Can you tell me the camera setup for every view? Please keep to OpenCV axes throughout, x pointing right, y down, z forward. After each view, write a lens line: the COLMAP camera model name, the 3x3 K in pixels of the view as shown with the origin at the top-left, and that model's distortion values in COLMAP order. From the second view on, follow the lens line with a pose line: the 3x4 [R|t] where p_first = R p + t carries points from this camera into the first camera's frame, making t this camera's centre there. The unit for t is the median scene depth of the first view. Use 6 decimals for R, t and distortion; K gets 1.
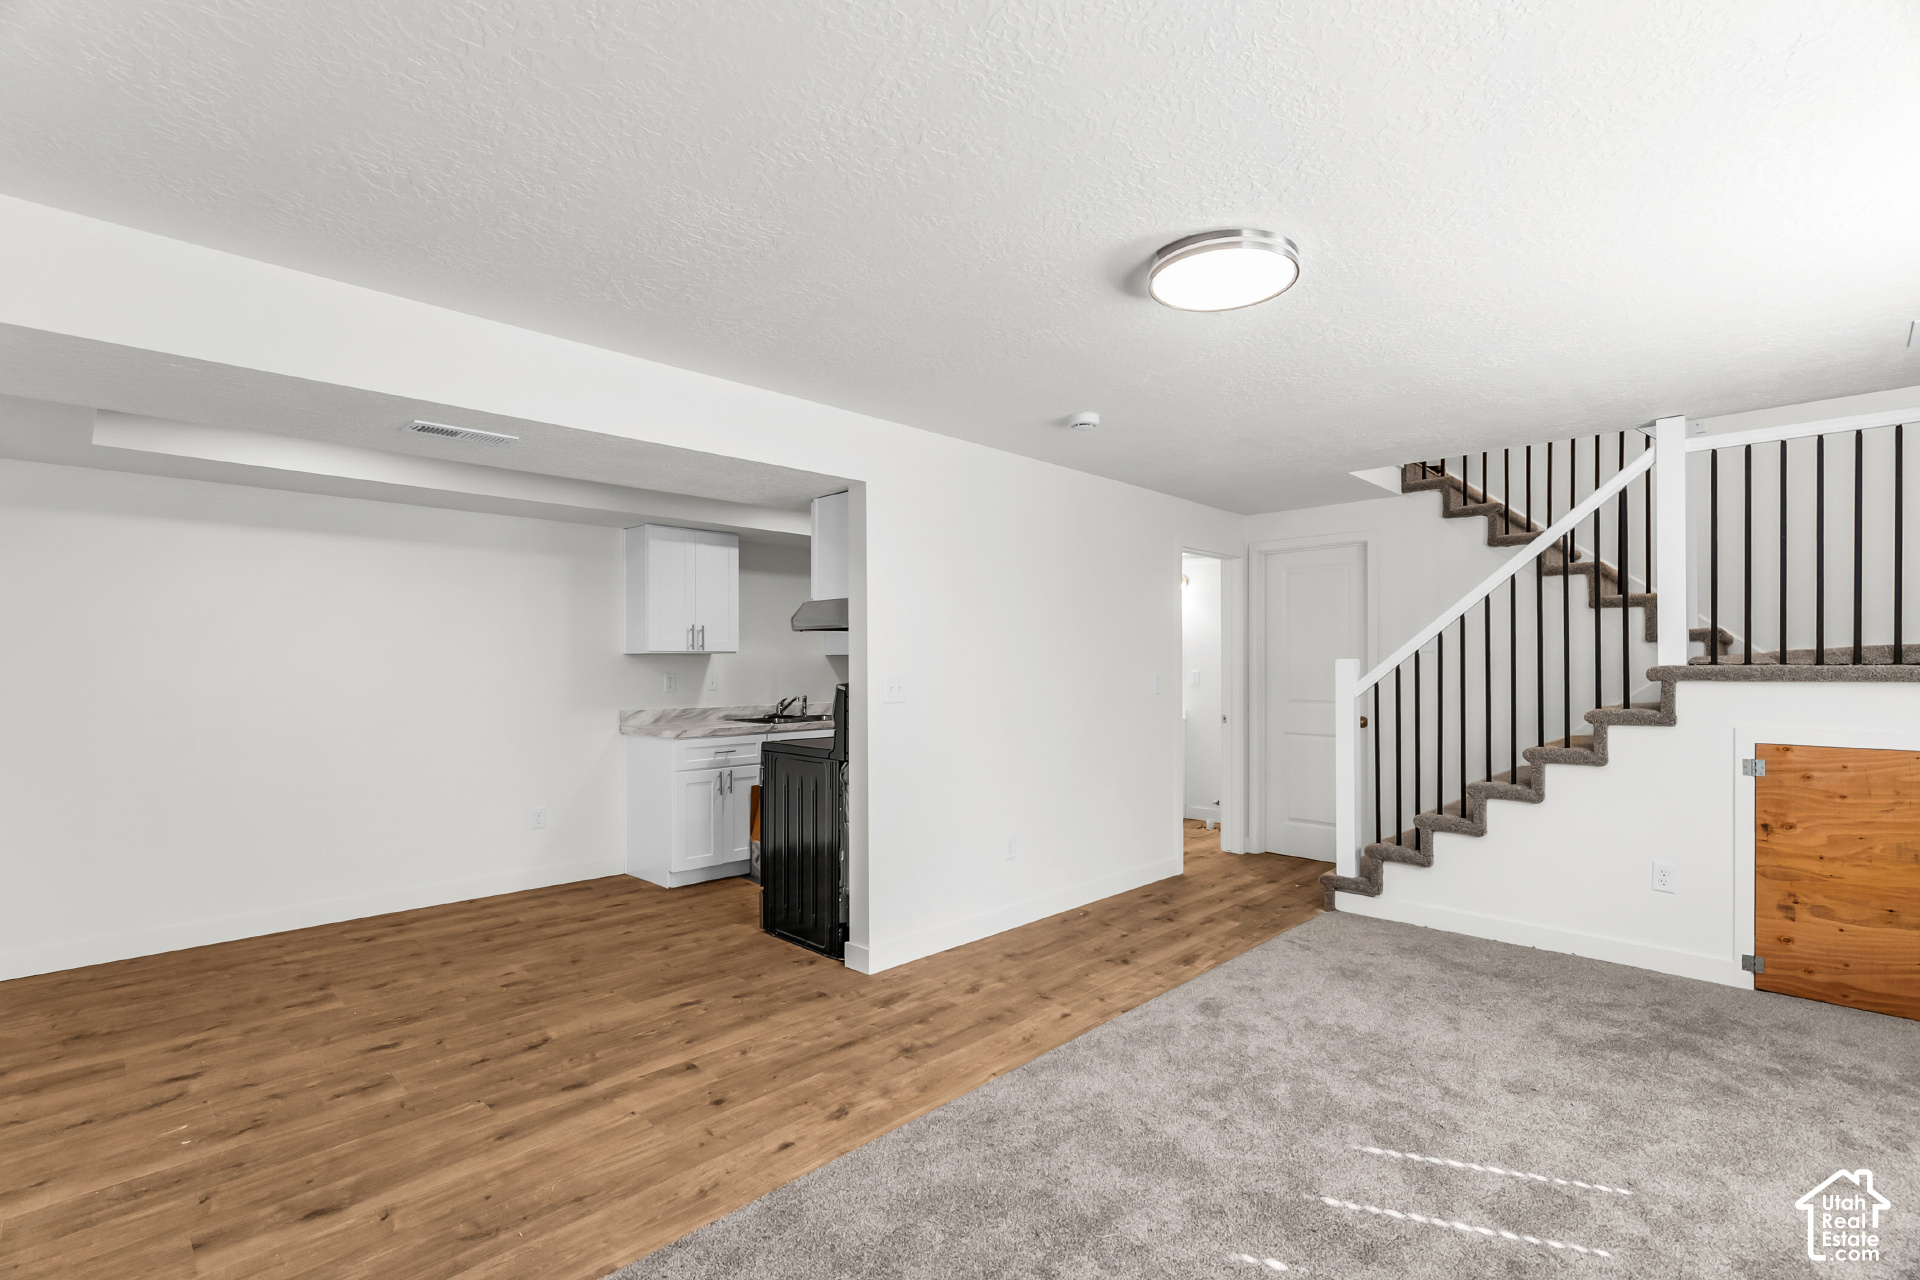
lens RADIAL K [[874.5, 0, 962.6], [0, 874.5, 660.9], [0, 0, 1]] dist [0.001020, 0.000185]
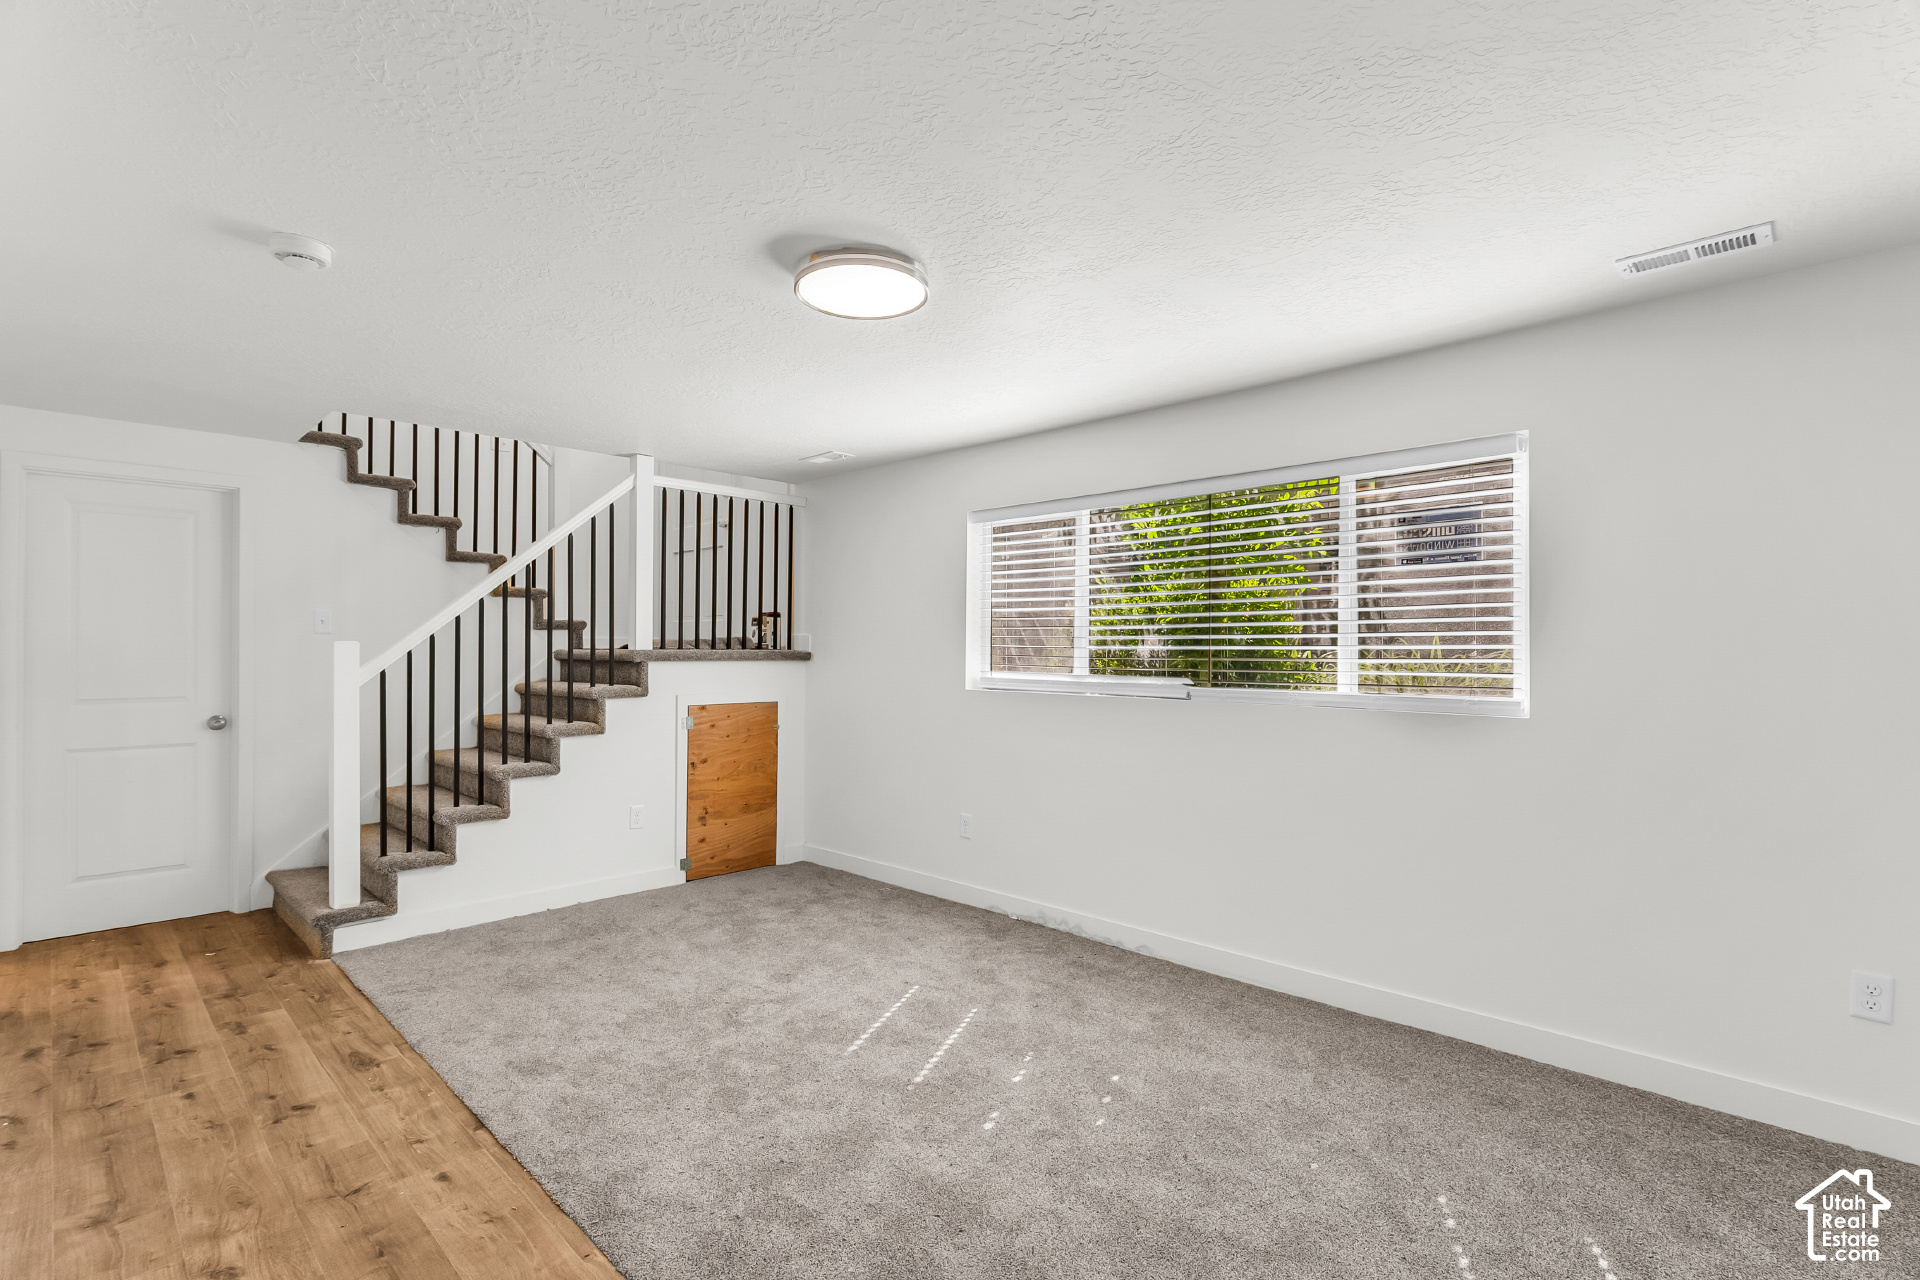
lens RADIAL K [[889.4, 0, 958.1], [0, 889.4, 649.0], [0, 0, 1]] dist [0.000232, 0.000137]
pose [[0.006365, 0.002432, 0.999977, -0.480917], [-0.008247, 0.999963, -0.002380, 0.003874], [-0.999946, -0.008232, 0.006385, 0.530192]]
